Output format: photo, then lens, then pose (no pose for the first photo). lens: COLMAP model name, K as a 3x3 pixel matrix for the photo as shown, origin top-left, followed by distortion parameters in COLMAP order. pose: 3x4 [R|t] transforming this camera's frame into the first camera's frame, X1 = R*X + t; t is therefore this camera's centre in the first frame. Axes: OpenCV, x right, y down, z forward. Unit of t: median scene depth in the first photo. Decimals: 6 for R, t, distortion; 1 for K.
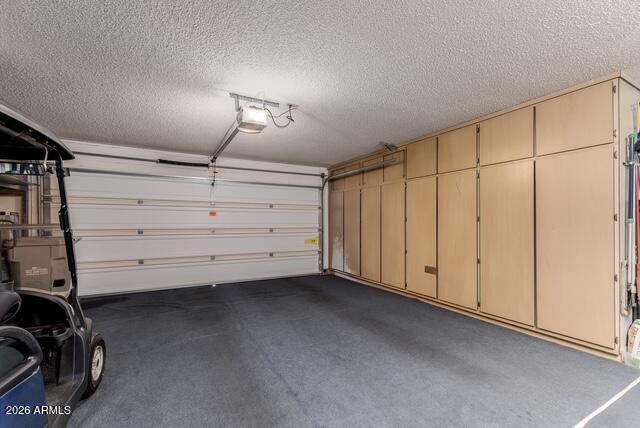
lens RADIAL K [[276.2, 0, 321.1], [0, 276.2, 217.9], [0, 0, 1]] dist [0.000067, 0.000007]
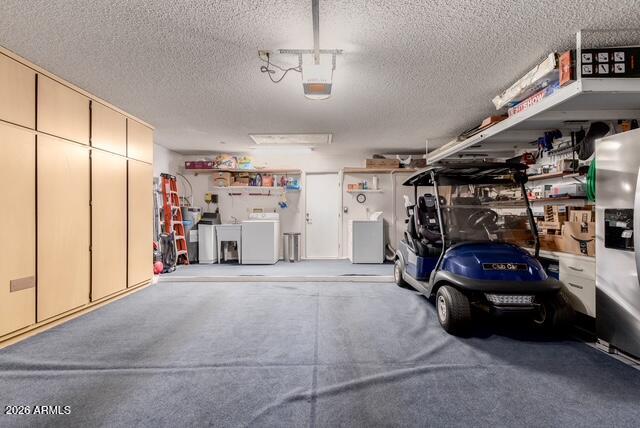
lens RADIAL K [[276.2, 0, 320.2], [0, 276.2, 214.6], [0, 0, 1]] dist [0.000067, 0.000007]
pose [[-0.882239, -0.002005, 0.470797, -0.462762], [-0.004965, 0.999975, -0.005045, 0.043871], [-0.470775, -0.006789, -0.882227, 1.280937]]
